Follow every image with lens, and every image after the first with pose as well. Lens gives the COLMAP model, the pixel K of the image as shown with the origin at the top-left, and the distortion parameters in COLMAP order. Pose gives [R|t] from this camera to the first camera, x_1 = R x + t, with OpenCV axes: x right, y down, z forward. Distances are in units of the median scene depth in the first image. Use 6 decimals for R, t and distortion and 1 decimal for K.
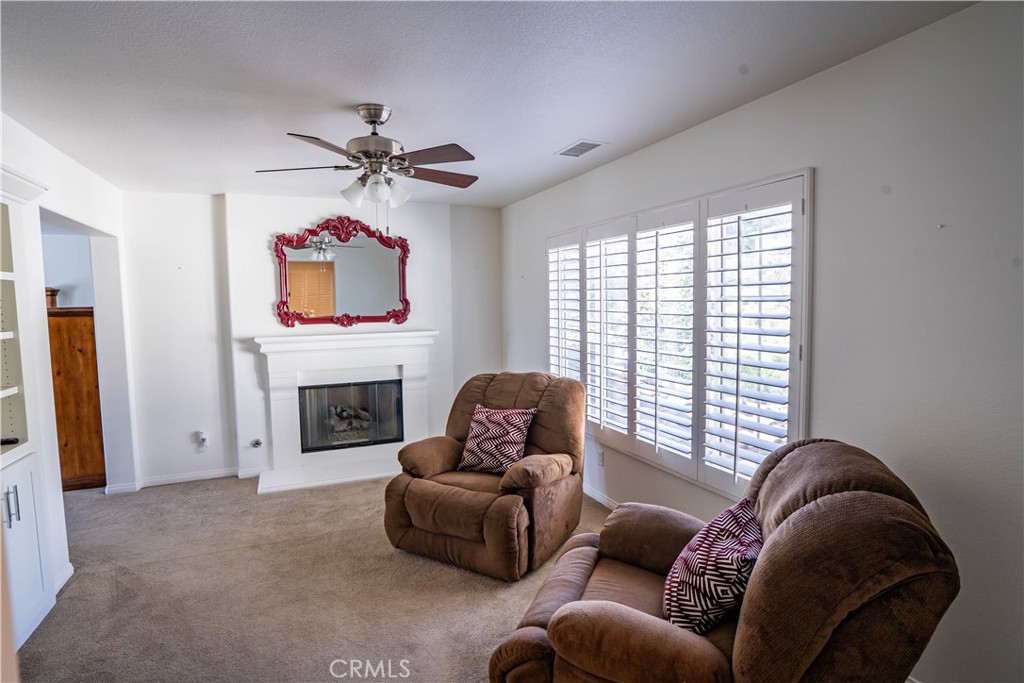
lens RADIAL K [[543.5, 0, 511.1], [0, 543.5, 340.1], [0, 0, 1]] dist [-0.025551, 0.001794]
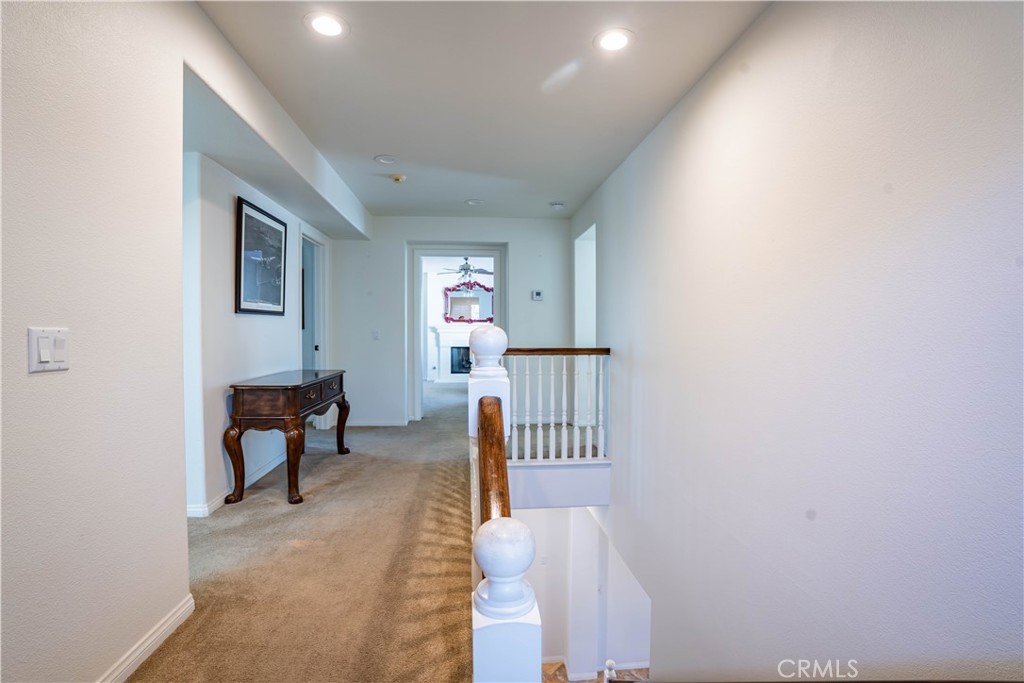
lens RADIAL K [[469.4, 0, 510.5], [0, 469.4, 337.7], [0, 0, 1]] dist [-0.013402, 0.000259]
pose [[0.957455, 0.020109, -0.287882, 0.510275], [-0.036362, 0.998025, -0.051223, 0.148091], [0.286283, 0.059512, 0.956295, -1.028658]]
